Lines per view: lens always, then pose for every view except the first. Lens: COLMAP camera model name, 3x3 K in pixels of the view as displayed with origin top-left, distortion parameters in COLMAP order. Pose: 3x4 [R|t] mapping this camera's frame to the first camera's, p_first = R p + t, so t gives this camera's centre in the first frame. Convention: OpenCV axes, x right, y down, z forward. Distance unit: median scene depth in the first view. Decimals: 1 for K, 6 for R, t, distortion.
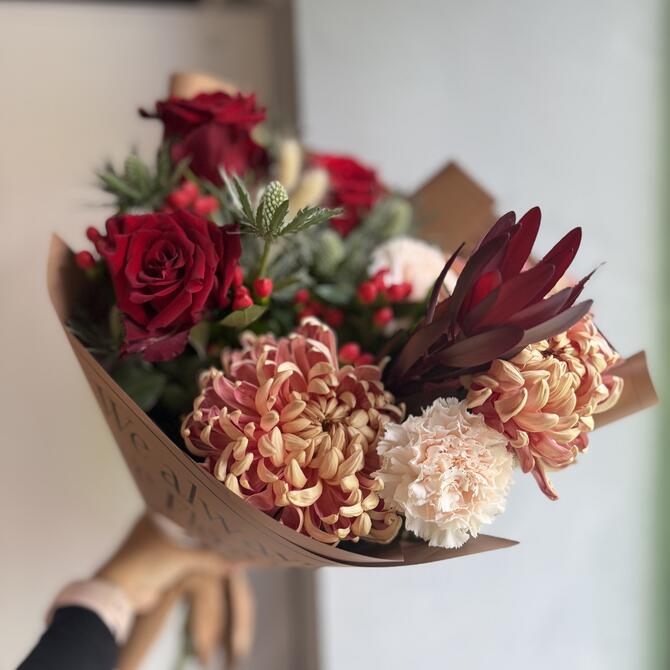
lens RADIAL K [[614.9, 0, 335.0], [0, 614.9, 335.0], [0, 0, 1]] dist [0.017451, 0.000318]
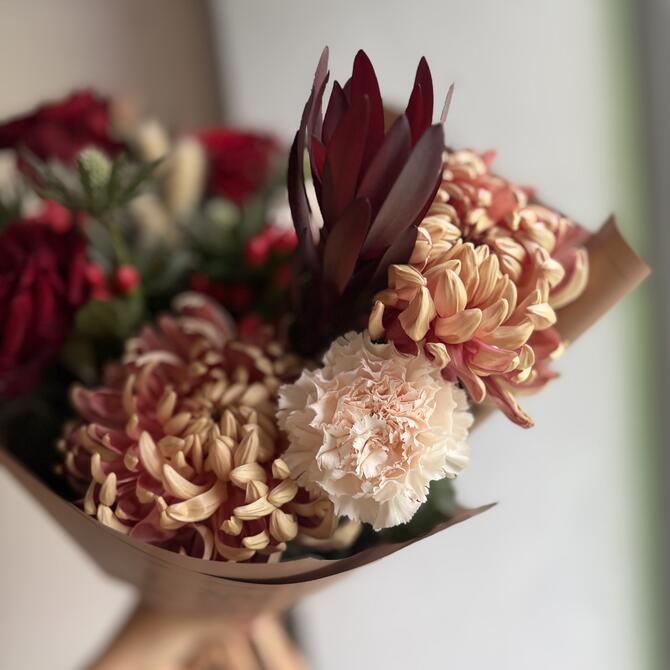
lens RADIAL K [[614.9, 0, 335.0], [0, 614.9, 335.0], [0, 0, 1]] dist [0.017451, 0.000318]
pose [[0.950953, -0.287177, -0.114969, 0.255493], [0.276546, 0.955784, -0.099999, 0.174692], [0.138603, 0.063300, 0.988323, 0.244638]]
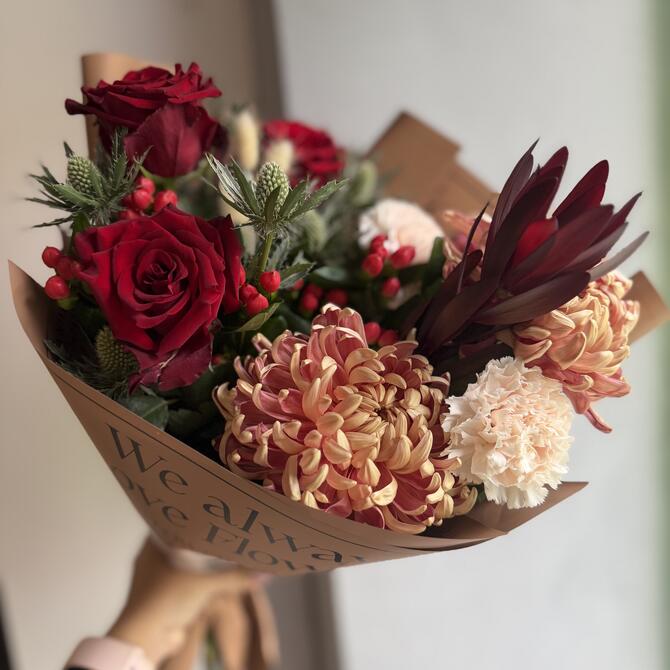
lens RADIAL K [[614.9, 0, 335.0], [0, 614.9, 335.0], [0, 0, 1]] dist [0.017451, 0.000318]
pose [[0.961292, -0.208959, 0.179595, -0.231079], [0.197516, 0.977062, 0.079602, -0.060307], [-0.192109, -0.041048, 0.980515, 0.105718]]
